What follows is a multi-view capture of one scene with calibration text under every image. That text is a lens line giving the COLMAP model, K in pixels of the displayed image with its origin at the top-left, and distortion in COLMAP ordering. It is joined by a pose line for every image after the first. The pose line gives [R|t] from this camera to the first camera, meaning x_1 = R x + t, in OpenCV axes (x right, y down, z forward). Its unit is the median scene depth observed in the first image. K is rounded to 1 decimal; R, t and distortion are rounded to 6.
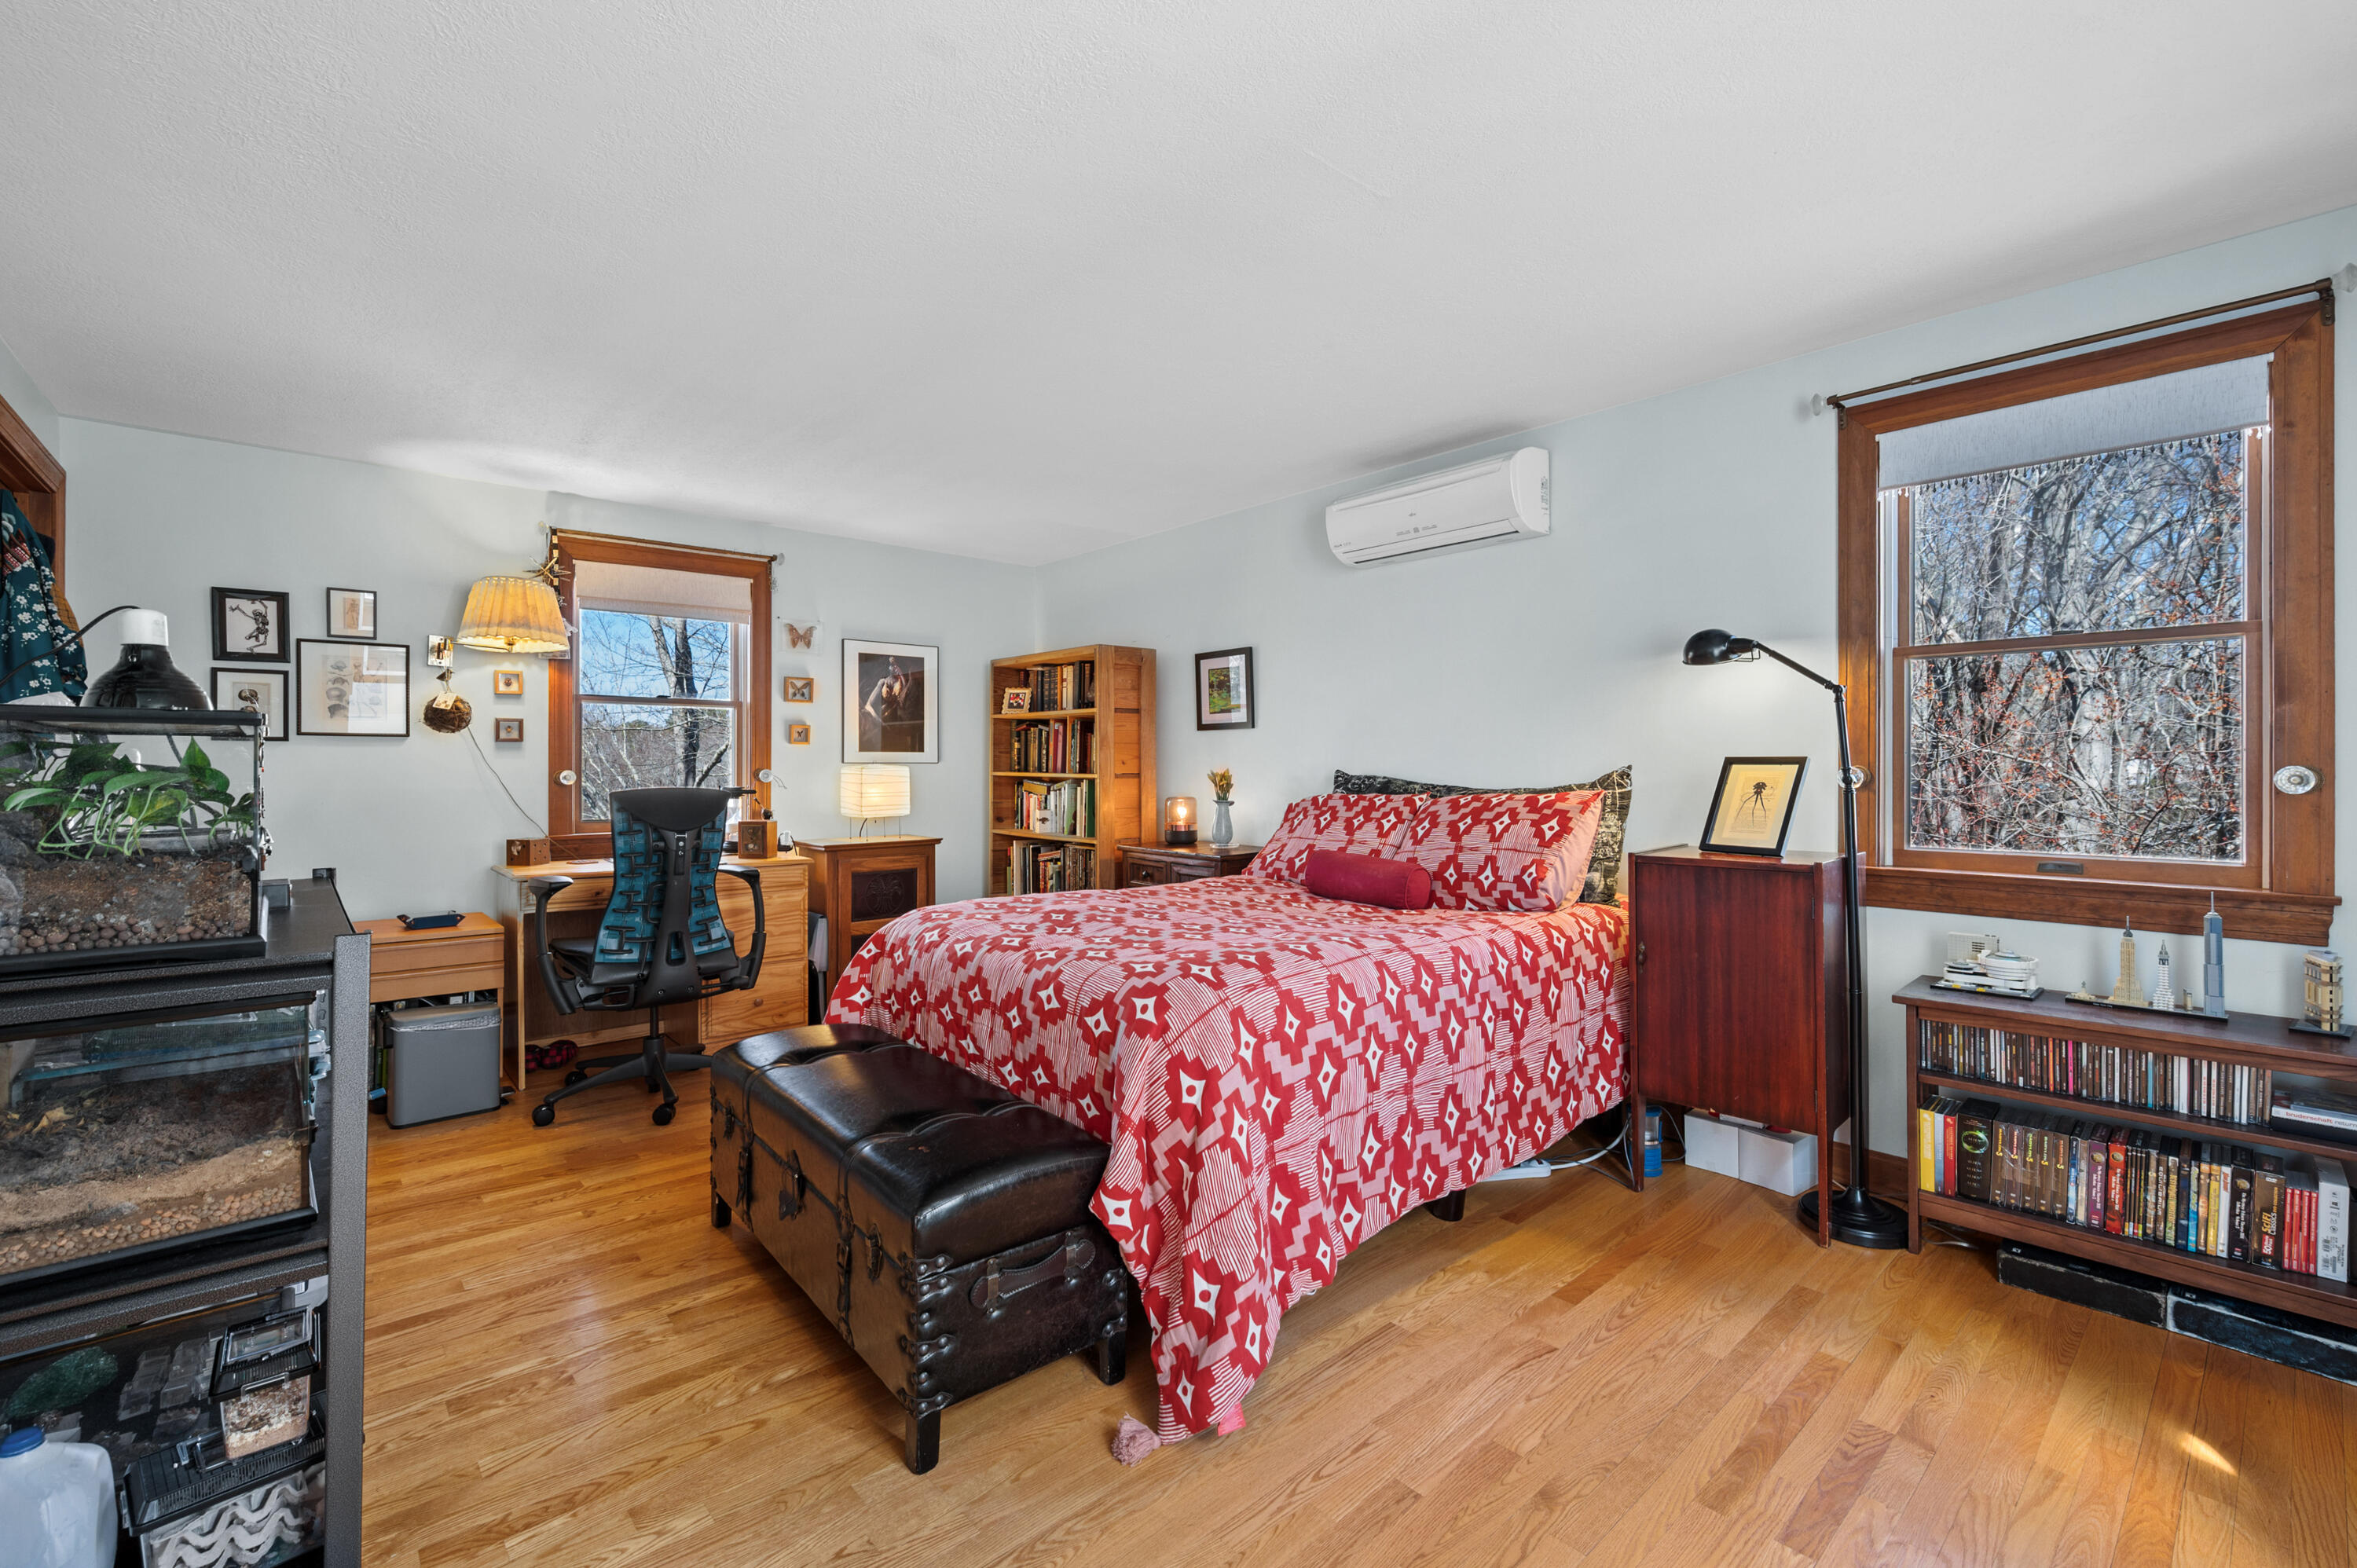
lens RADIAL K [[998.8, 0, 1186.2], [0, 998.8, 769.2], [0, 0, 1]] dist [-0.003491, -0.000163]
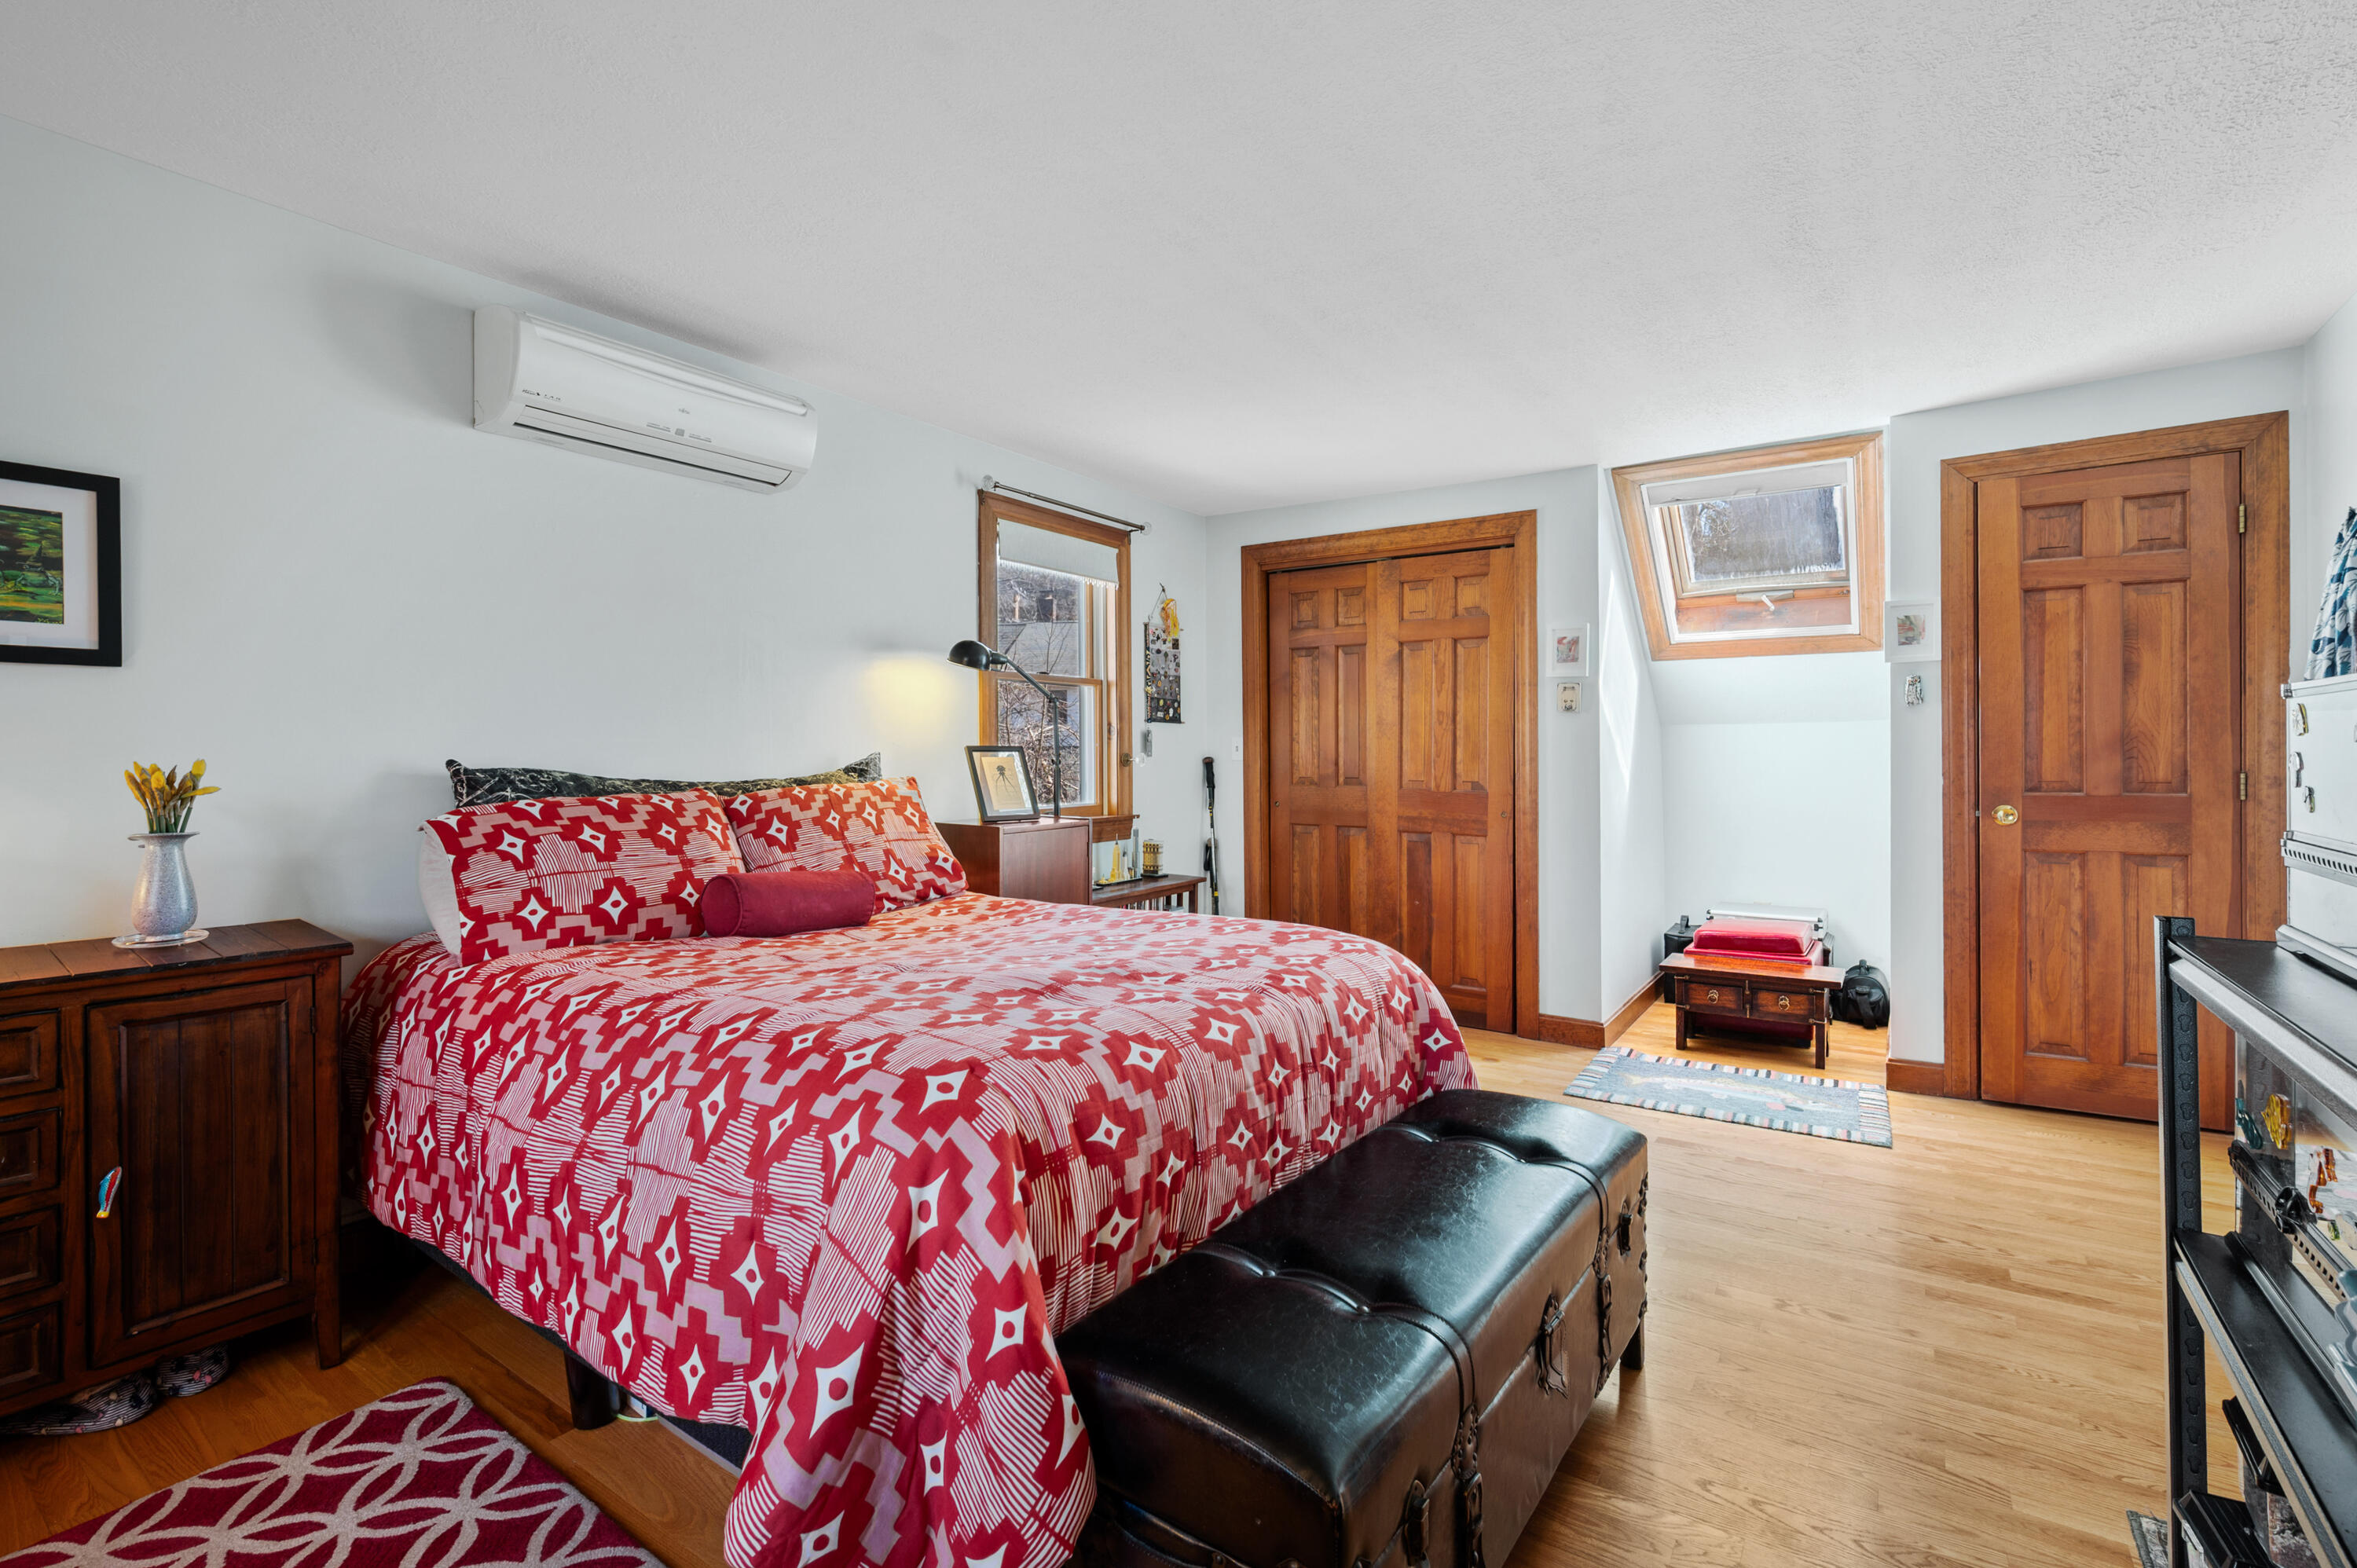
lens RADIAL K [[1048.1, 0, 1181.9], [0, 1048.1, 766.5], [0, 0, 1]] dist [-0.000907, 0.000079]
pose [[-0.231203, -0.006389, 0.972885, -0.794229], [0.010677, 0.999902, 0.009103, 0.004235], [-0.972847, 0.012493, -0.231112, 1.080533]]
